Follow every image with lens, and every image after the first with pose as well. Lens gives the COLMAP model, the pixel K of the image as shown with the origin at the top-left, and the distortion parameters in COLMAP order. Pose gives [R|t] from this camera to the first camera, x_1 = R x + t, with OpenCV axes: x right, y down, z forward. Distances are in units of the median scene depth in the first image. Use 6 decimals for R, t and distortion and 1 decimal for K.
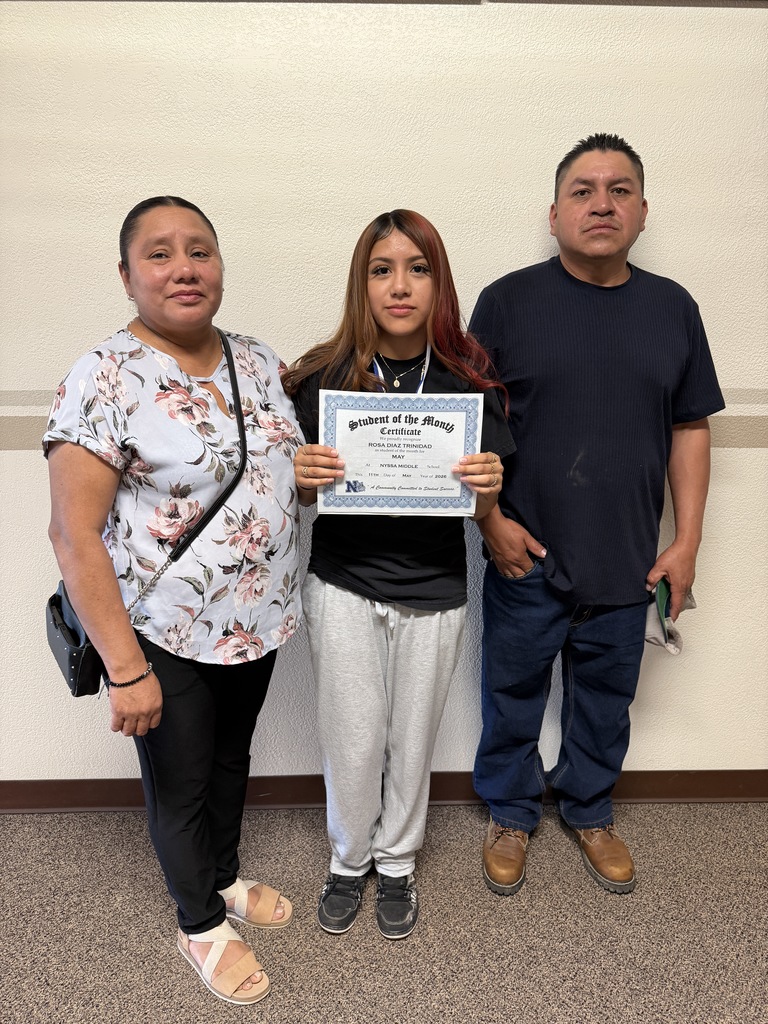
lens RADIAL K [[719.2, 0, 380.0], [0, 719.2, 515.7], [0, 0, 1]] dist [-0.008556, -0.003872]
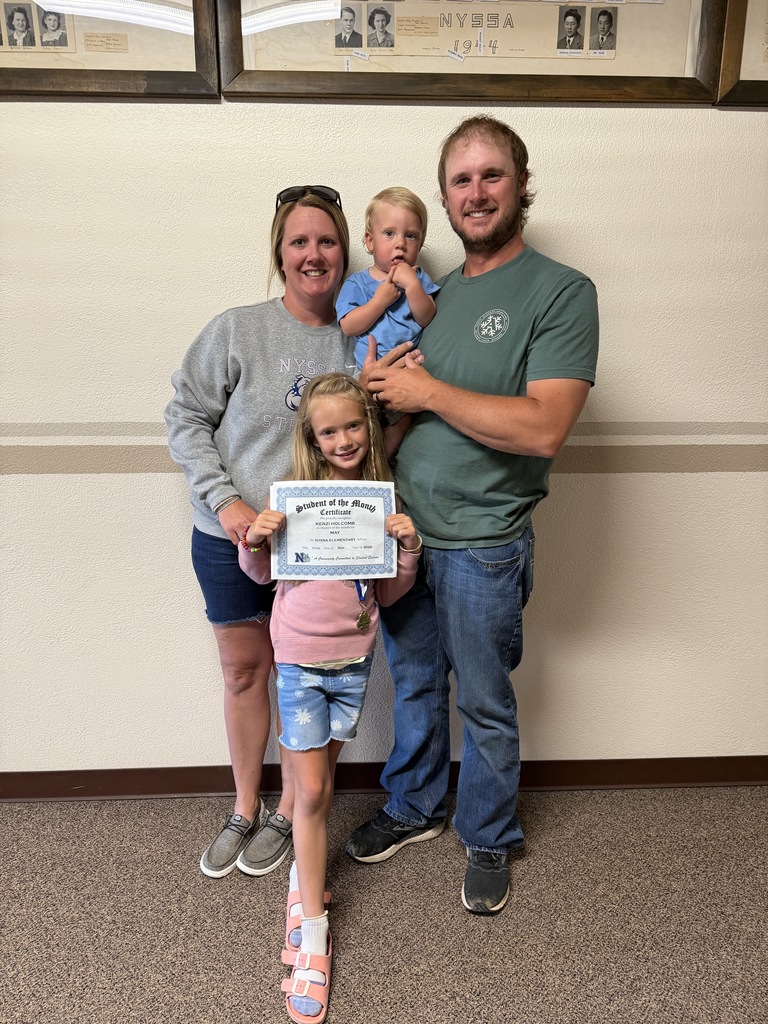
lens RADIAL K [[719.2, 0, 377.6], [0, 719.2, 515.6], [0, 0, 1]] dist [-0.008556, -0.003872]
pose [[0.999840, -0.003327, 0.017560, 0.369327], [0.004112, 0.998986, -0.044831, 0.029367], [-0.017393, 0.044896, 0.998840, -0.169339]]
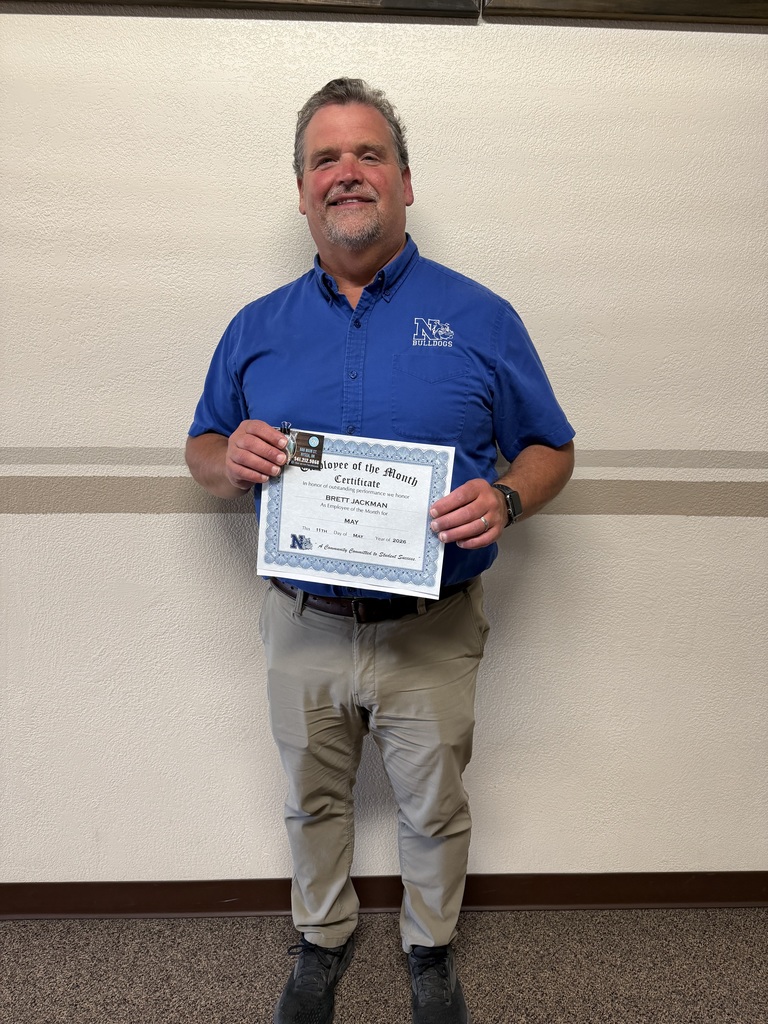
lens RADIAL K [[719.2, 0, 384.5], [0, 719.2, 518.3], [0, 0, 1]] dist [-0.008556, -0.003872]
pose [[0.999877, 0.008026, 0.013492, 0.017634], [-0.007521, 0.999285, -0.037044, -0.064689], [-0.013780, 0.036938, 0.999223, 0.128725]]
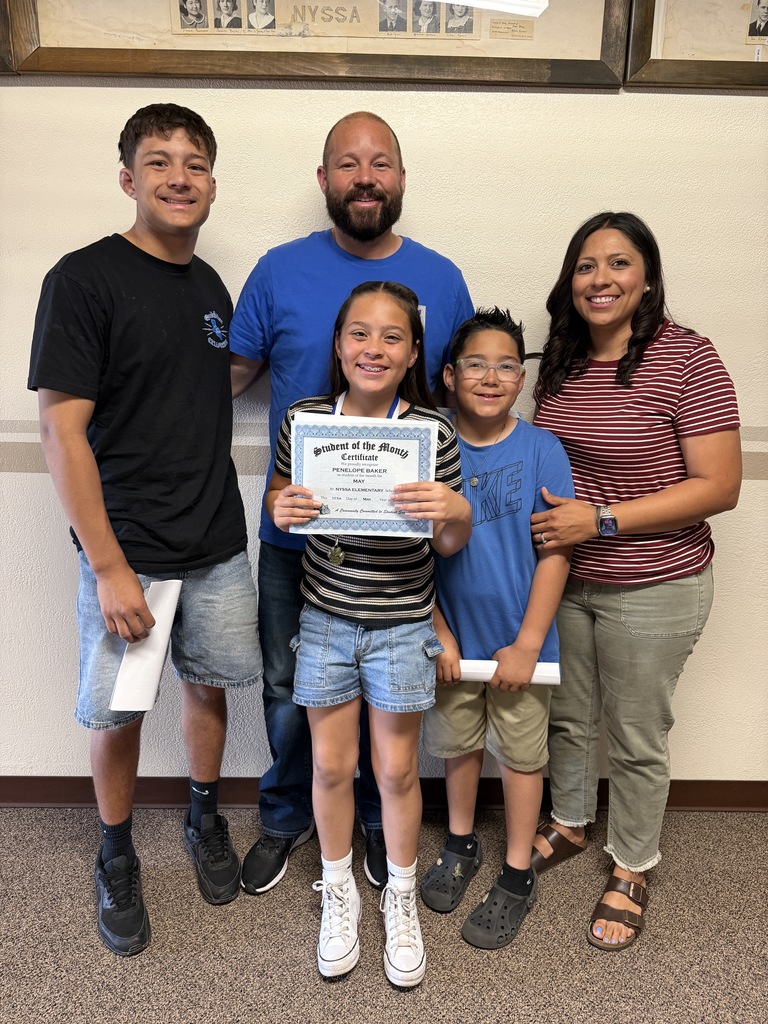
lens RADIAL K [[719.2, 0, 381.9], [0, 719.2, 513.0], [0, 0, 1]] dist [-0.008556, -0.003872]
pose [[0.999737, 0.015588, -0.016816, -0.203623], [-0.016264, 0.999033, -0.040852, 0.010813], [0.016163, 0.041115, 0.999024, -0.125140]]
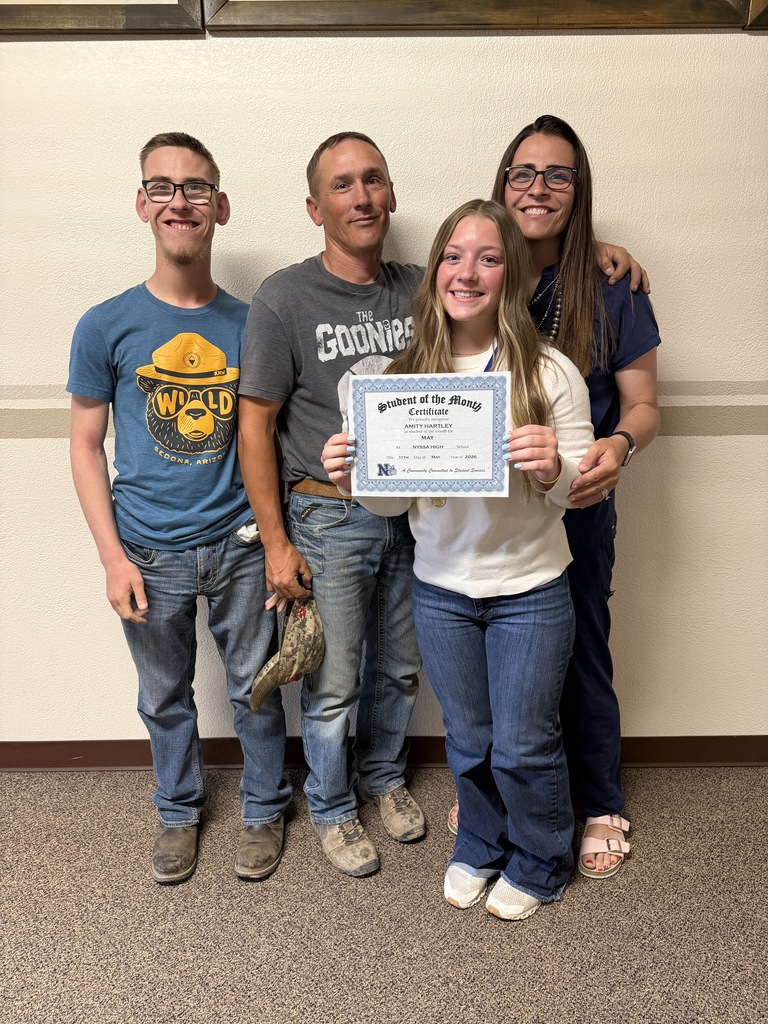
lens RADIAL K [[719.2, 0, 384.1], [0, 719.2, 514.0], [0, 0, 1]] dist [-0.008556, -0.003872]
pose [[0.999794, -0.001879, -0.020224, 0.428572], [0.001764, 0.999982, -0.005688, 0.033704], [0.020234, 0.005651, 0.999779, -0.106448]]
